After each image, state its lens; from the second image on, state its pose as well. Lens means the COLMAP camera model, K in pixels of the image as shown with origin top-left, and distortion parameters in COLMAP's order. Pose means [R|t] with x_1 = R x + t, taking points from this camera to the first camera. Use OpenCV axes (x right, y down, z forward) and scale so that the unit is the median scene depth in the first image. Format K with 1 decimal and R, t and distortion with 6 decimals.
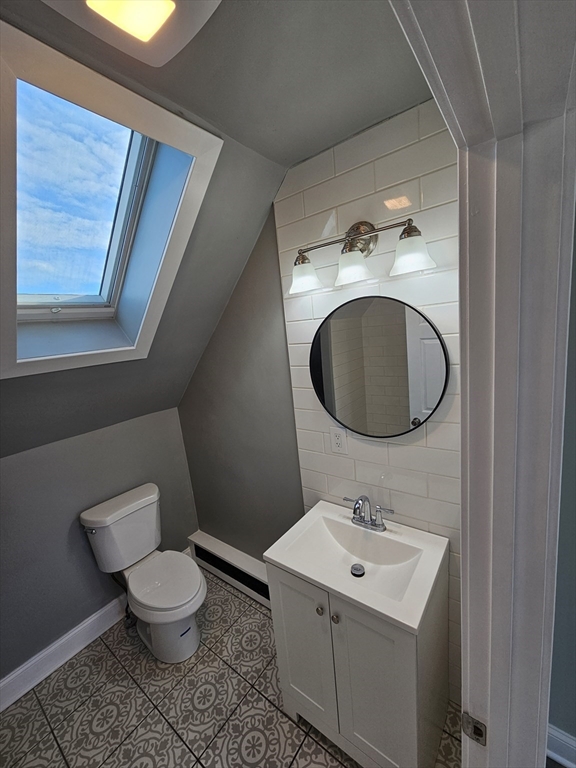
lens RADIAL K [[312.8, 0, 286.8], [0, 312.8, 386.2], [0, 0, 1]] dist [-0.000681, 0.000075]
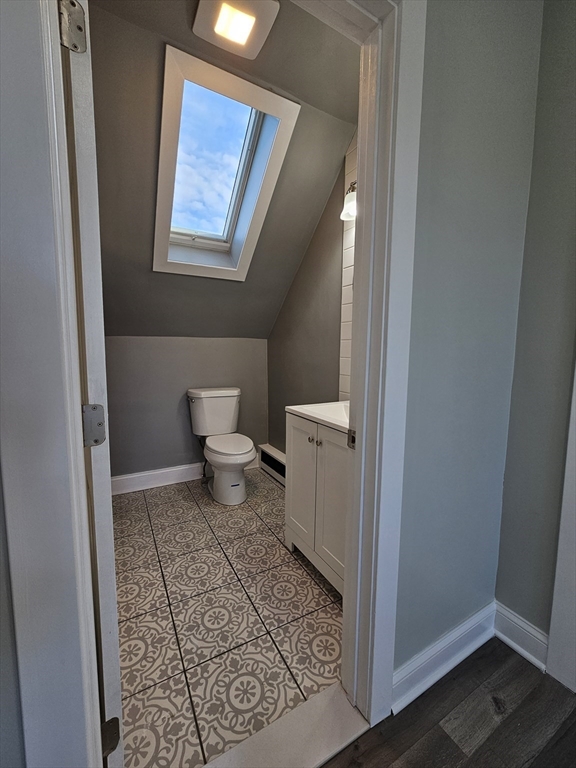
lens RADIAL K [[312.8, 0, 284.2], [0, 312.8, 380.8], [0, 0, 1]] dist [-0.000681, 0.000075]
pose [[0.912469, 0.148606, -0.381203, 0.320901], [-0.165057, 0.986227, -0.010626, 0.344606], [0.374374, 0.072616, 0.924430, -0.192751]]
